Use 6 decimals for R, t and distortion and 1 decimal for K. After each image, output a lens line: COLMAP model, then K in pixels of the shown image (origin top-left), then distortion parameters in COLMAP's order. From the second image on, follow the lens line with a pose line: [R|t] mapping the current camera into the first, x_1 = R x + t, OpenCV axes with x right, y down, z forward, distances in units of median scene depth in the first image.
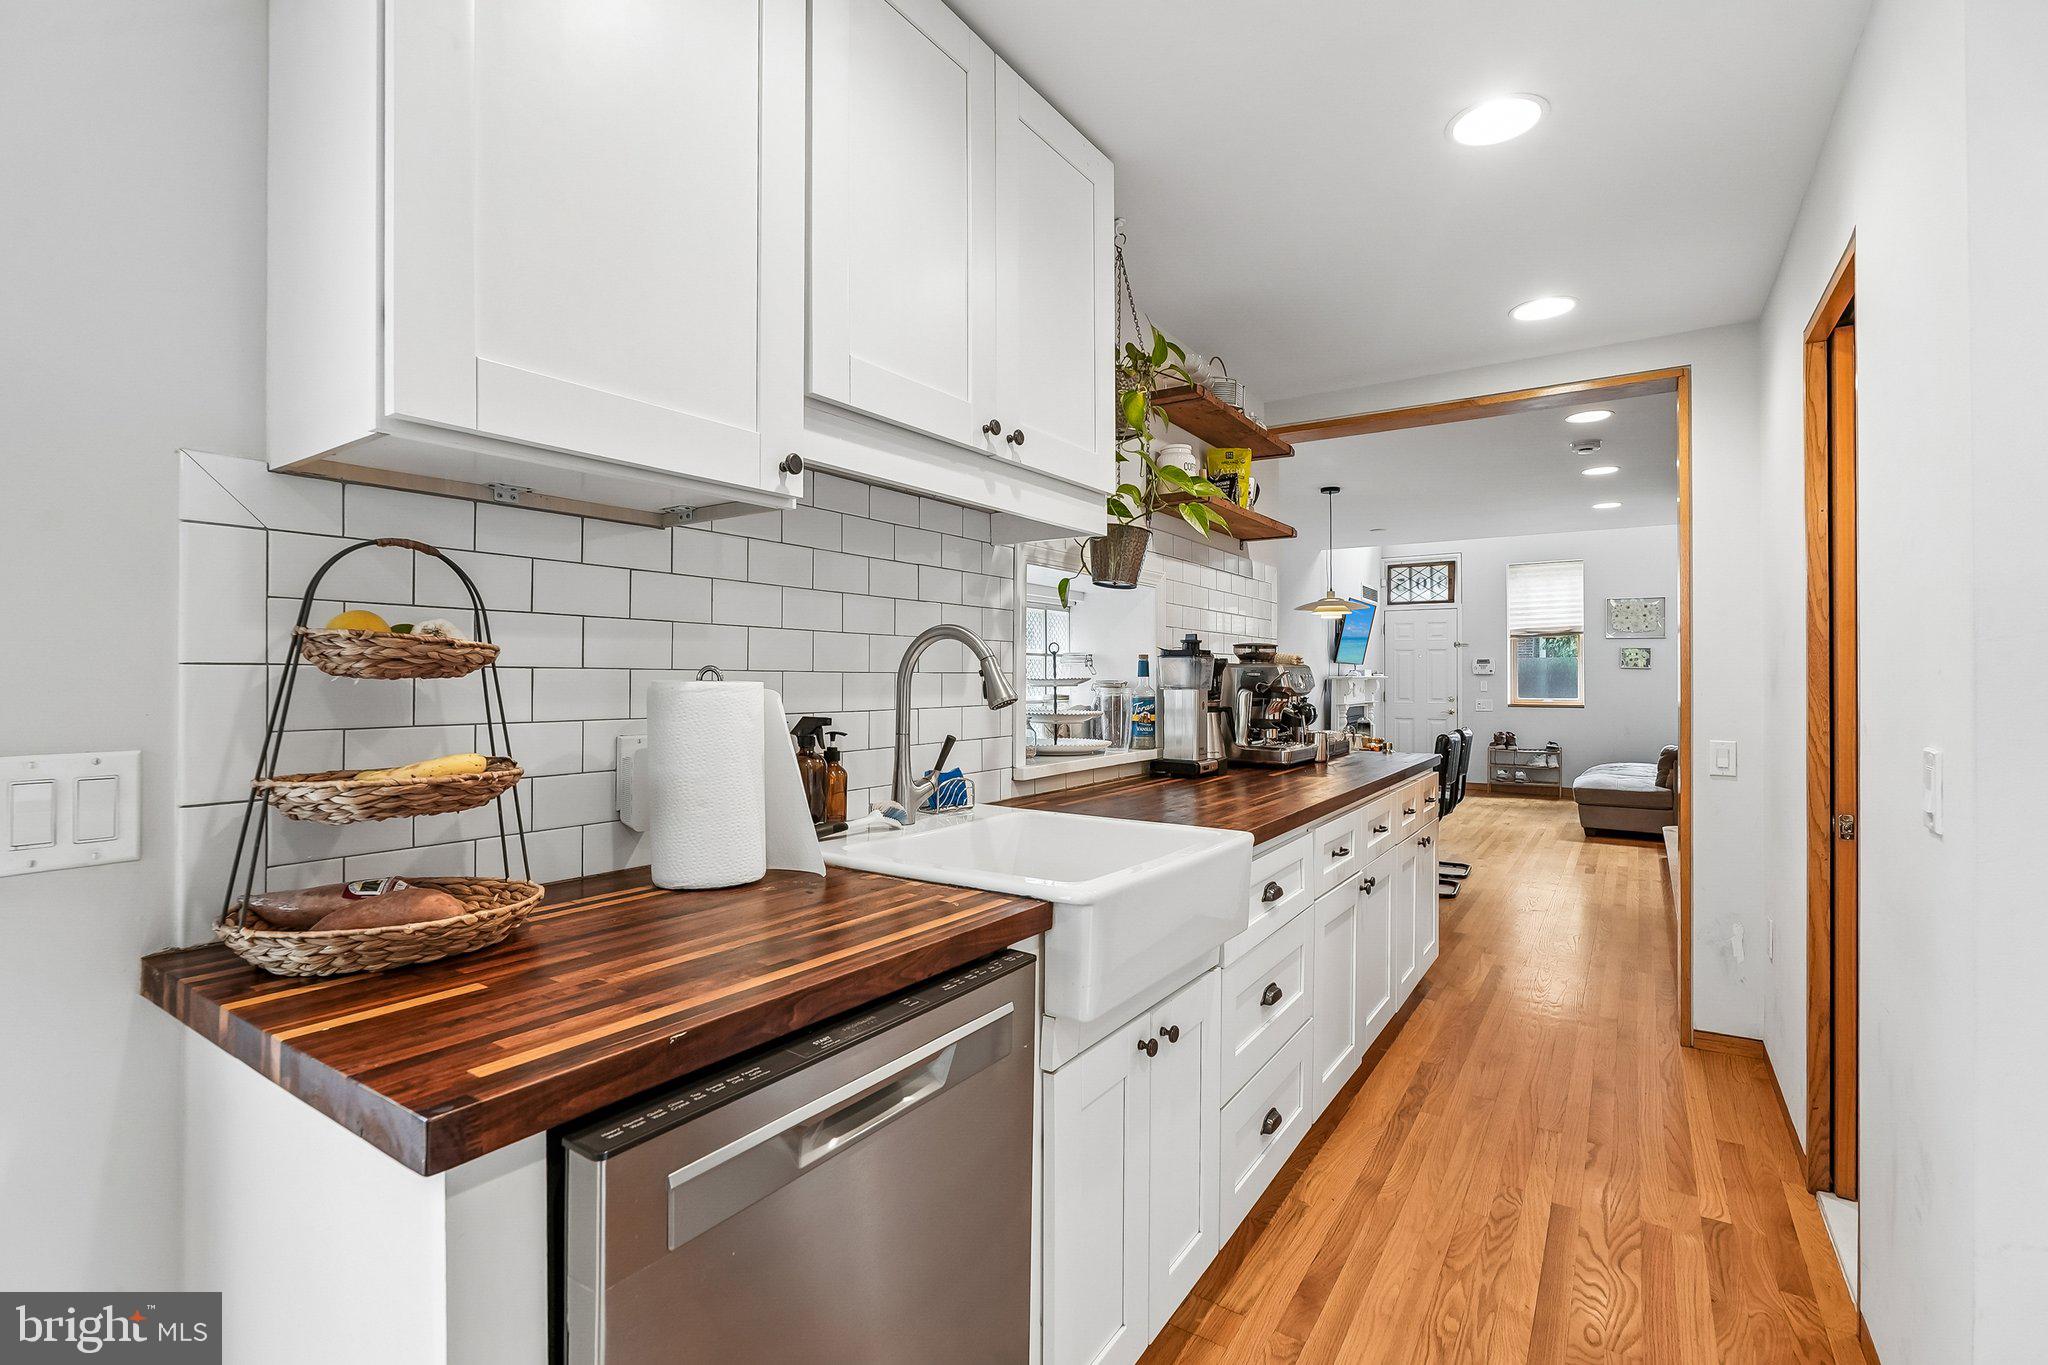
lens RADIAL K [[935.5, 0, 986.8], [0, 935.5, 680.4], [0, 0, 1]] dist [-0.025933, 0.004395]
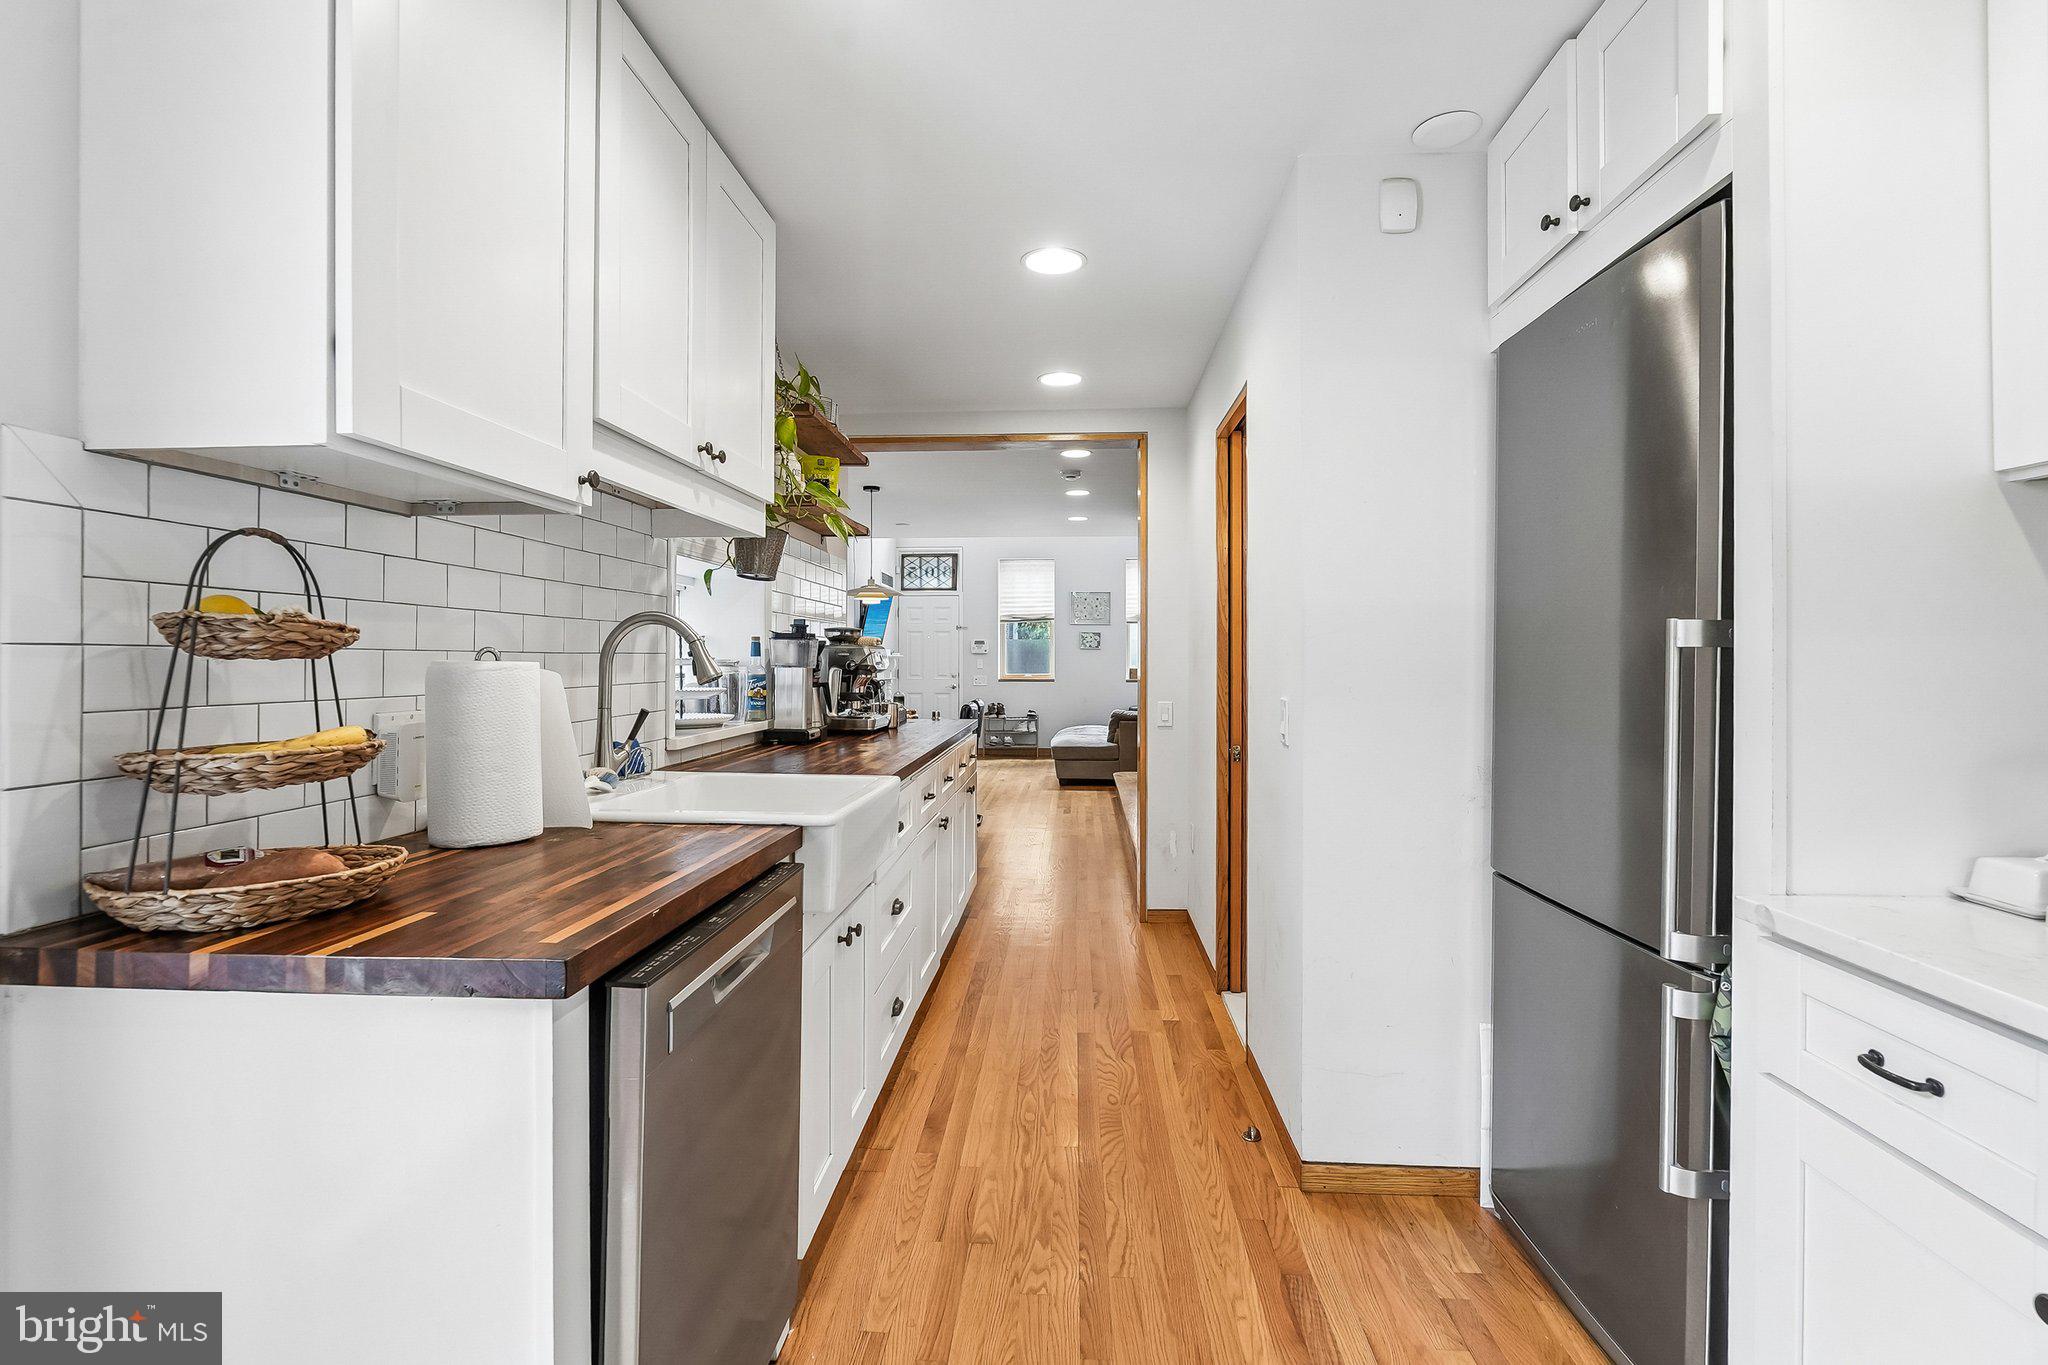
lens RADIAL K [[938.2, 0, 1017.1], [0, 938.2, 669.7], [0, 0, 1]] dist [-0.064934, 0.014436]
pose [[0.856827, -0.007201, 0.515554, -0.143216], [0.001462, 0.999932, 0.011538, -0.000149], [-0.515602, -0.009132, 0.856779, -0.119039]]
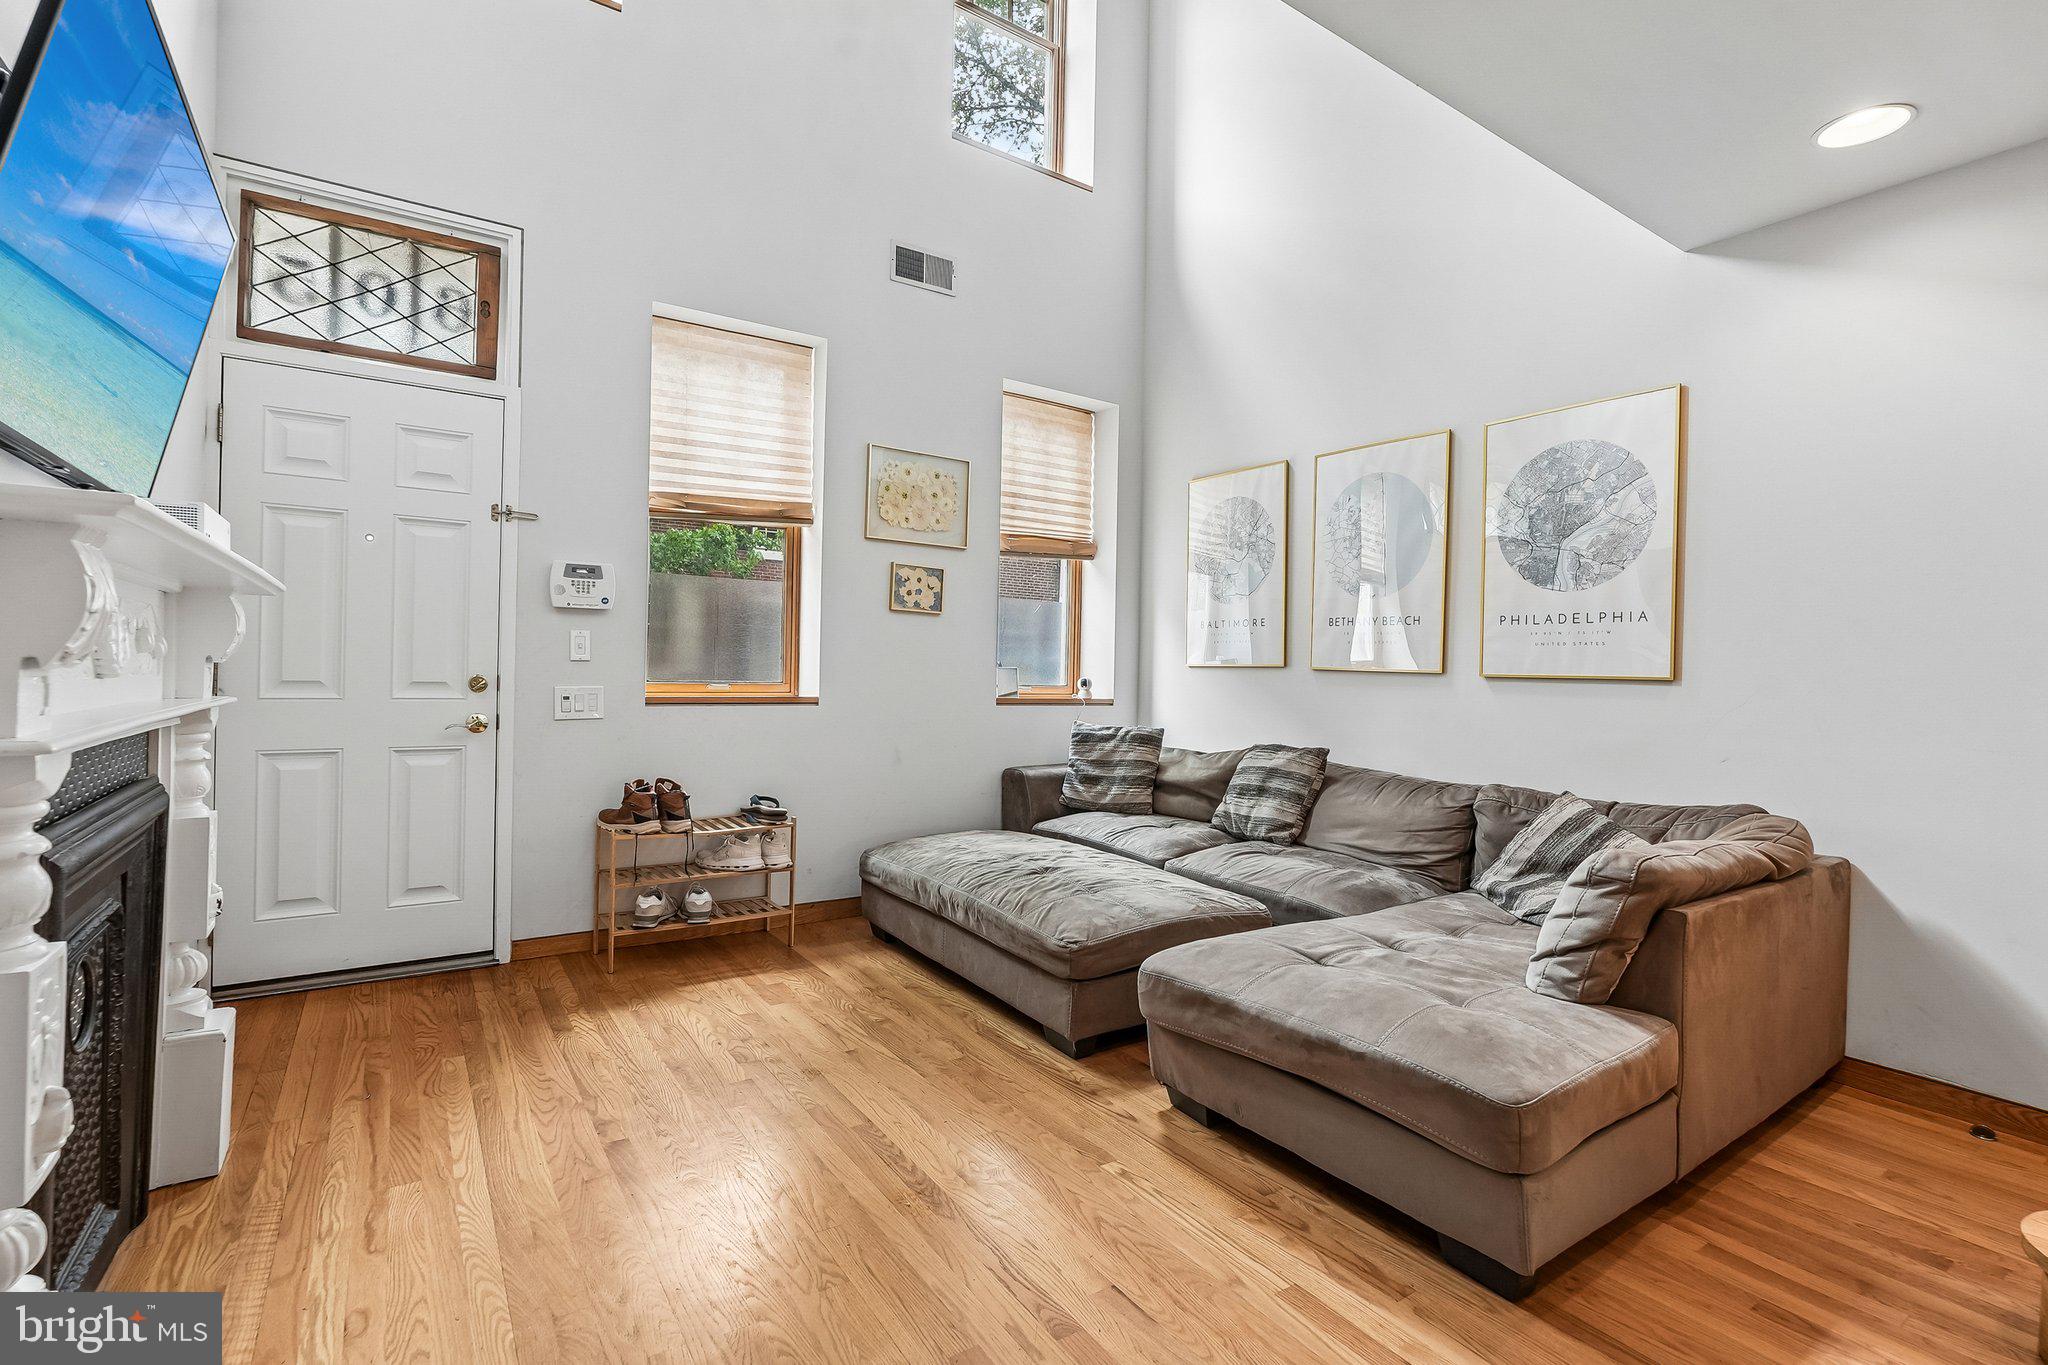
lens RADIAL K [[937.5, 0, 1006.6], [0, 937.5, 672.4], [0, 0, 1]] dist [-0.023024, 0.016618]
pose [[0.370414, 0.001423, 0.928866, 1.568033], [-0.022934, 0.999708, 0.007615, 0.056609], [-0.928584, -0.024124, 0.370339, 4.124254]]
